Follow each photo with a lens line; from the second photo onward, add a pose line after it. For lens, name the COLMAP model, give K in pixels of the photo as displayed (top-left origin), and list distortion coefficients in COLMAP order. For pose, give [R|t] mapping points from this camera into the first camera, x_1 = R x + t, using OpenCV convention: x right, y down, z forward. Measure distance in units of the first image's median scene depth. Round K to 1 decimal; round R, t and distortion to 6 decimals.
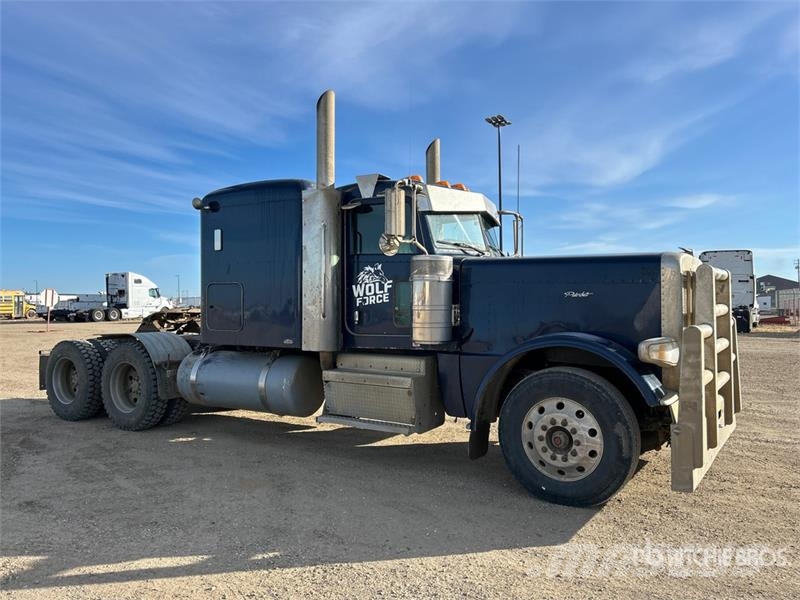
lens RADIAL K [[591.1, 0, 403.7], [0, 591.1, 301.9], [0, 0, 1]] dist [0.084450, -0.091366]
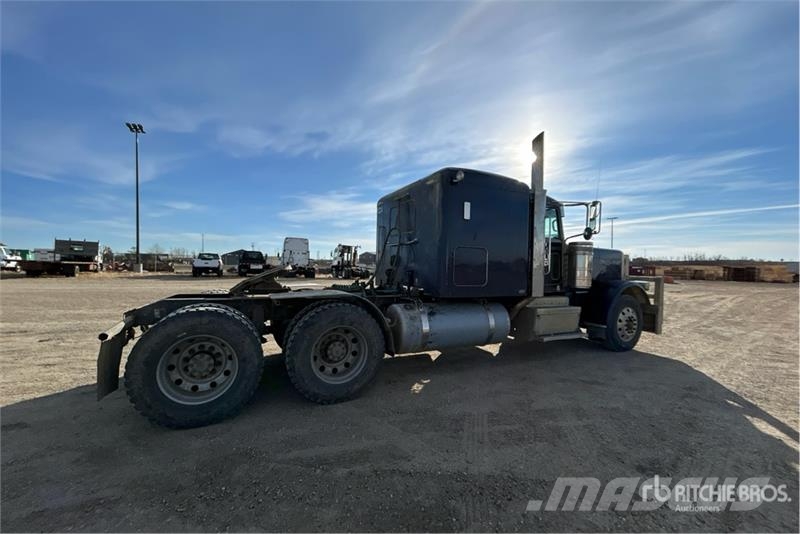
lens RADIAL K [[307.9, 0, 400.0], [0, 307.9, 267.0], [0, 0, 1]] dist [0.000043, -0.000036]
pose [[0.539235, 0.011050, 0.842083, -1.150372], [-0.024348, 0.999700, 0.002473, 0.014496], [-0.841803, -0.021836, 0.539343, 0.985420]]
